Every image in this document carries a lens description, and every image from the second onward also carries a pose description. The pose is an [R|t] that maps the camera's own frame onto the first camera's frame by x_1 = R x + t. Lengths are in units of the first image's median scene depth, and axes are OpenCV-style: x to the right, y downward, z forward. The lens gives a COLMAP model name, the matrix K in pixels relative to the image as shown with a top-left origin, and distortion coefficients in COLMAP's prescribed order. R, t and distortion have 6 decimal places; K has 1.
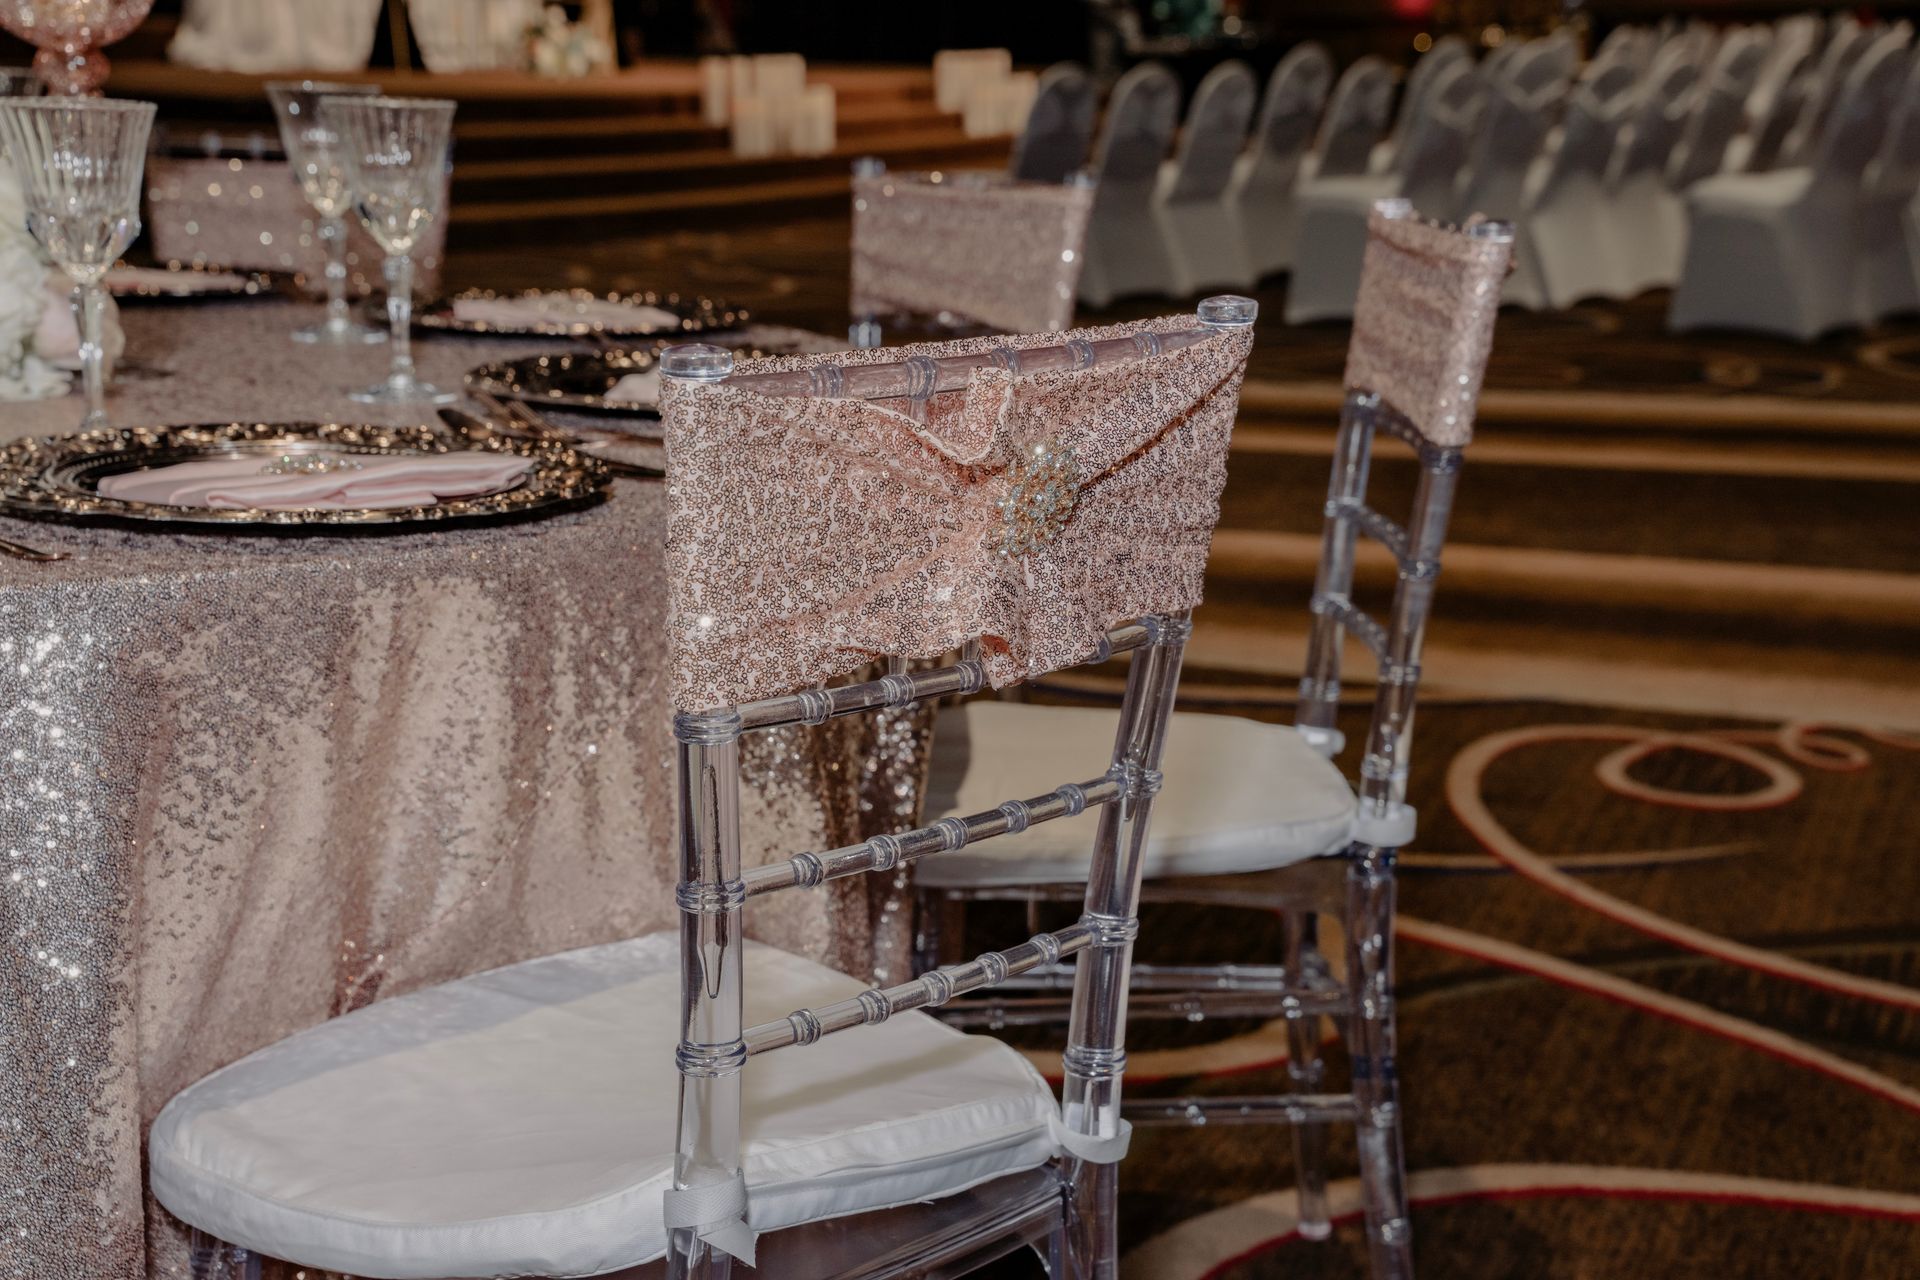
lens RADIAL K [[2686.6, 0, 960.0], [0, 2686.6, 640.0], [0, 0, 1]] dist [0.499670, -0.628608]
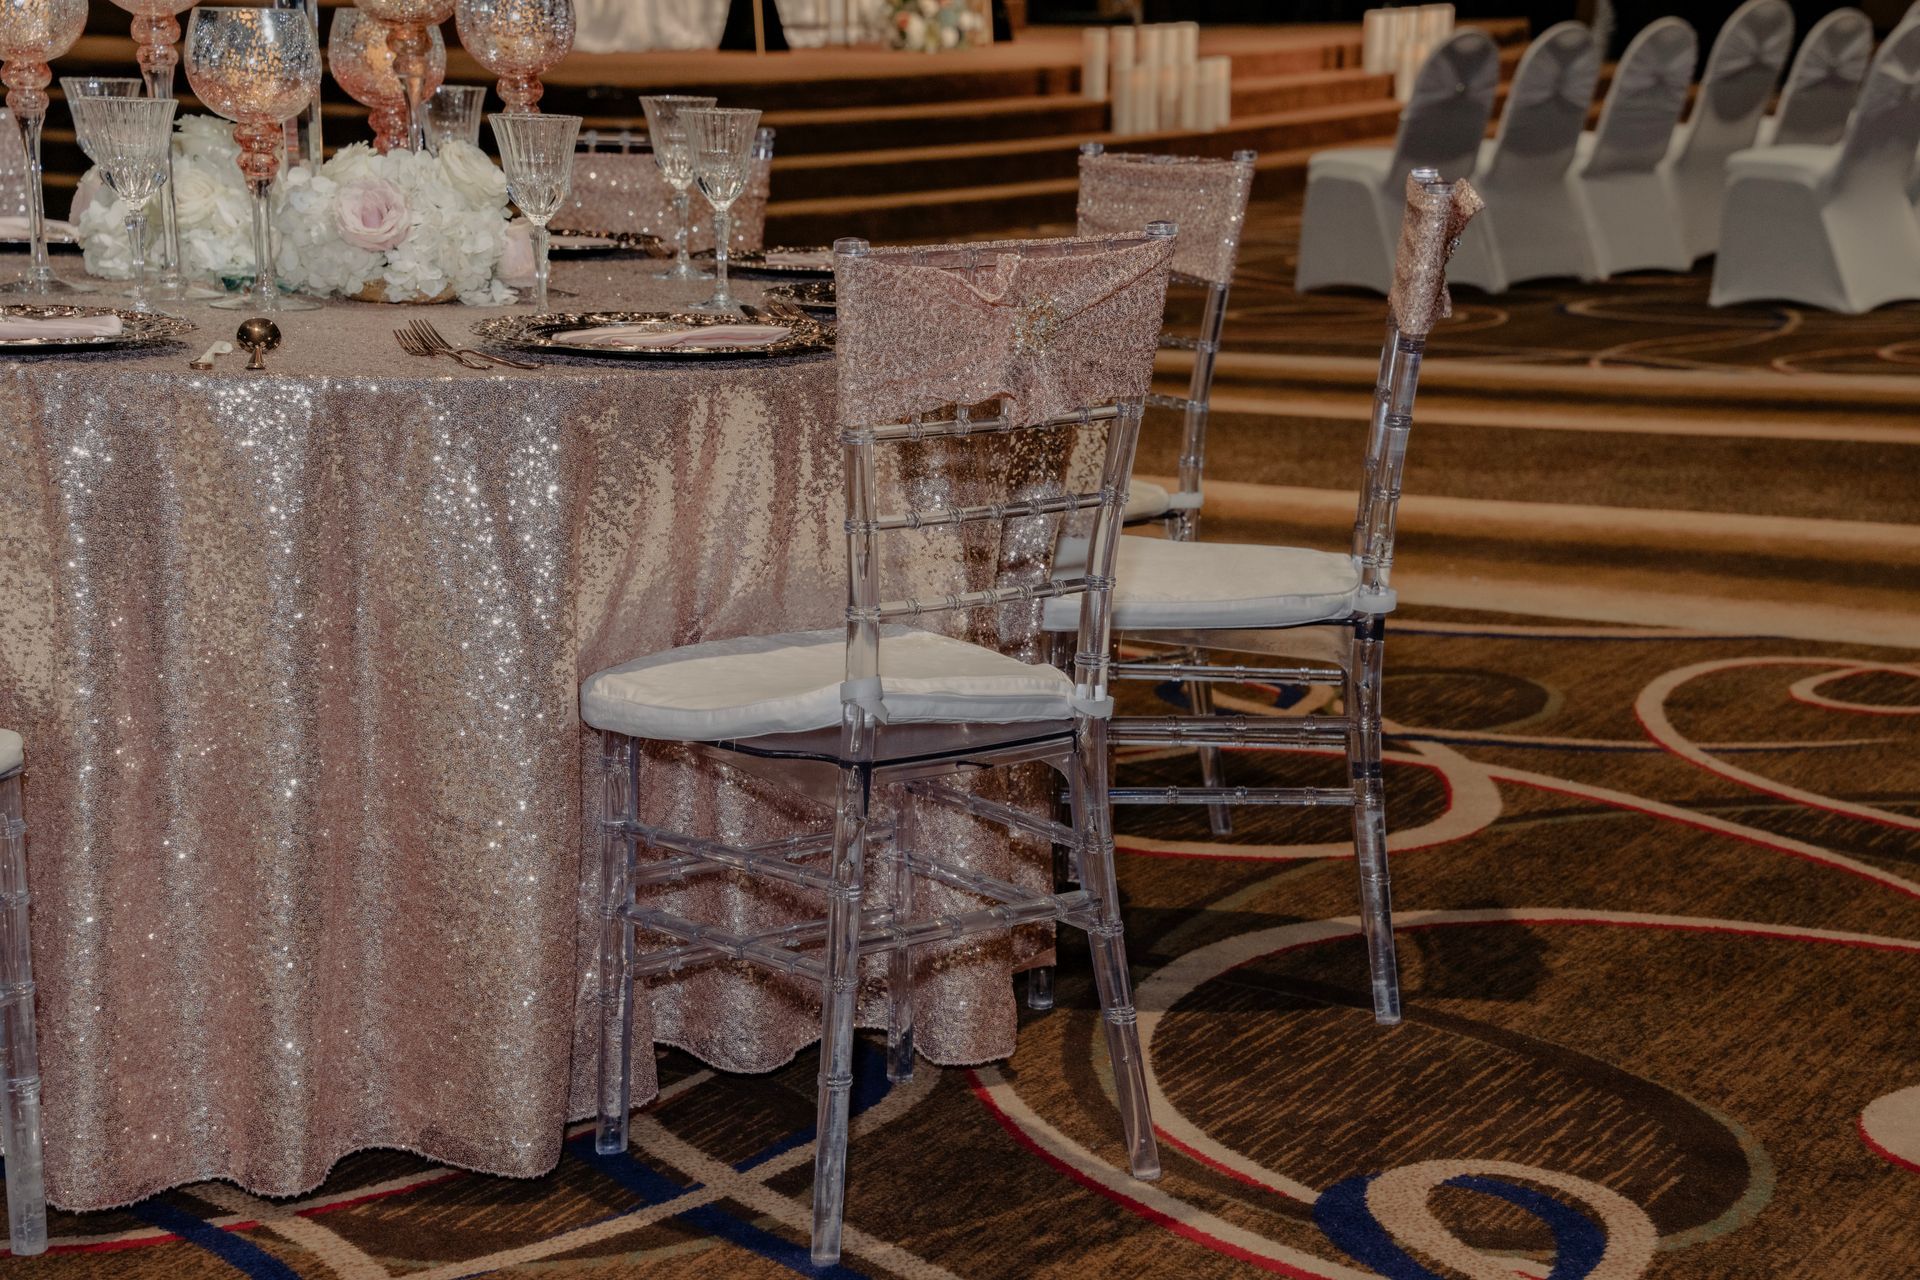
lens RADIAL K [[3609.5, 0, 960.0], [0, 3609.5, 640.0], [0, 0, 1]] dist [1.037580, -2.679955]
pose [[0.989715, 0.015223, -0.142243, 0.268658], [-0.020698, 0.999098, -0.037087, 0.207832], [0.141550, 0.039650, 0.989137, -1.200560]]
